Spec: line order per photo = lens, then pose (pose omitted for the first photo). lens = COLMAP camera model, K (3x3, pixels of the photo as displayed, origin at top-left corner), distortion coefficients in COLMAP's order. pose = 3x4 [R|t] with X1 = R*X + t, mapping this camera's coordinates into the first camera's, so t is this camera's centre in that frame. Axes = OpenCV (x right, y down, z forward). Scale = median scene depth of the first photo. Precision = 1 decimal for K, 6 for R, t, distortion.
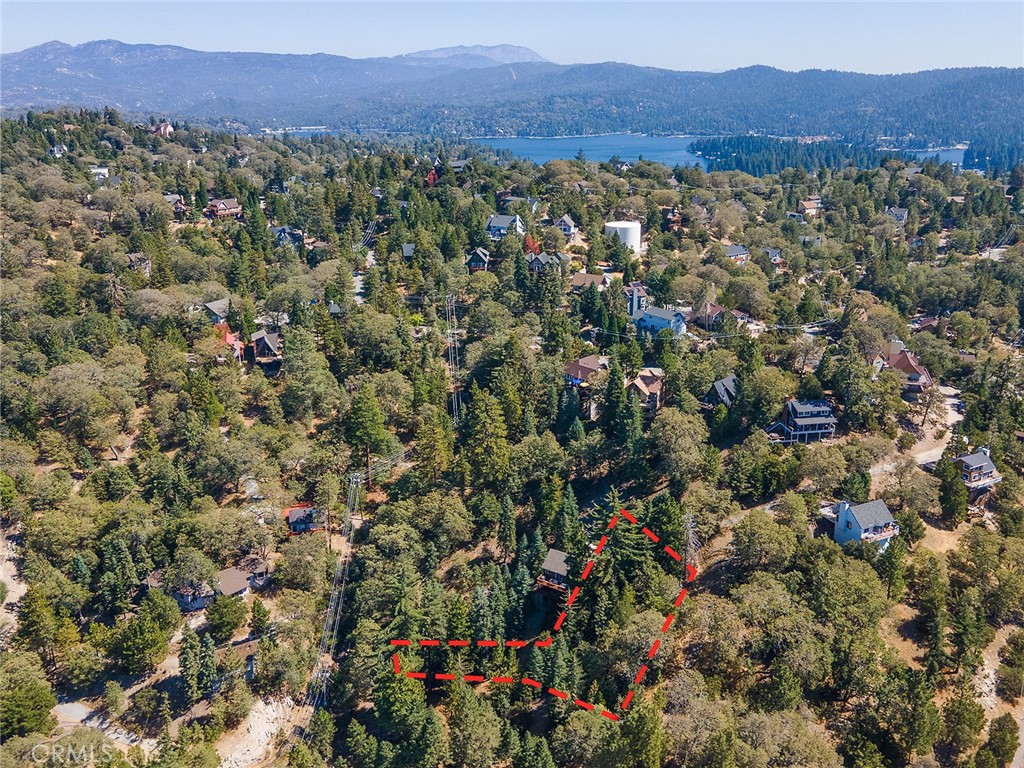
lens RADIAL K [[735.9, 0, 506.5], [0, 735.9, 367.8], [0, 0, 1]] dist [0.045098, 0.011577]
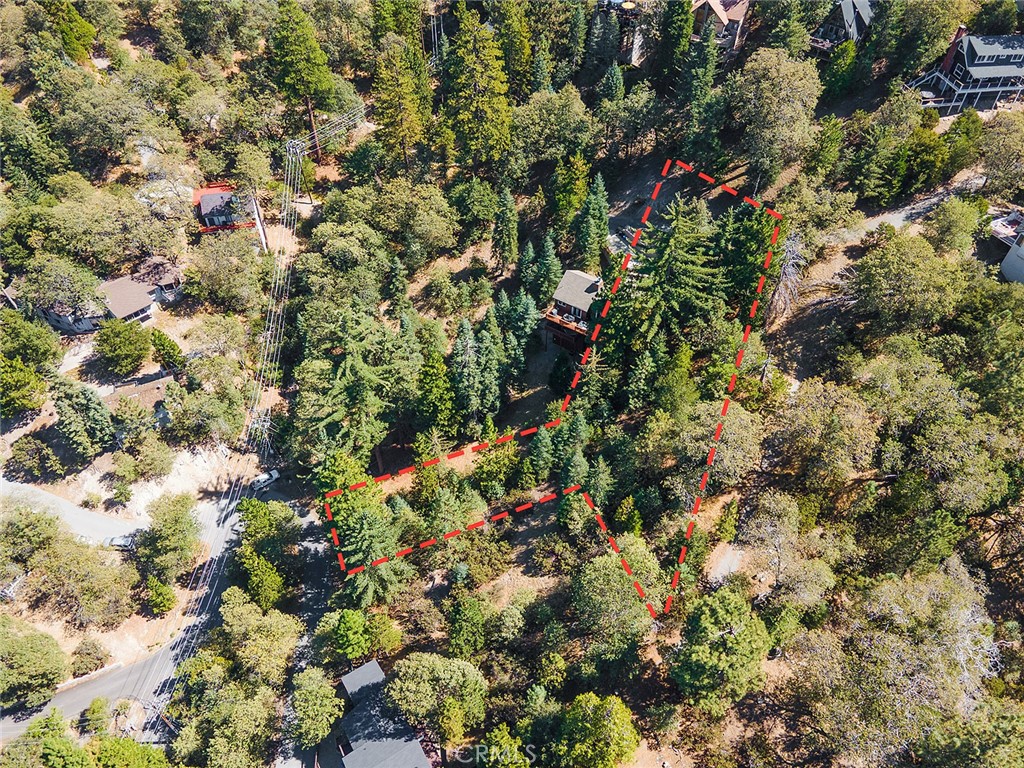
lens RADIAL K [[735.9, 0, 506.5], [0, 735.9, 367.8], [0, 0, 1]] dist [0.045098, 0.011577]
pose [[0.999865, 0.016372, 0.001670, 0.002607], [-0.015306, 0.887885, 0.459811, 0.006929], [0.006045, -0.459774, 0.888015, 0.307253]]
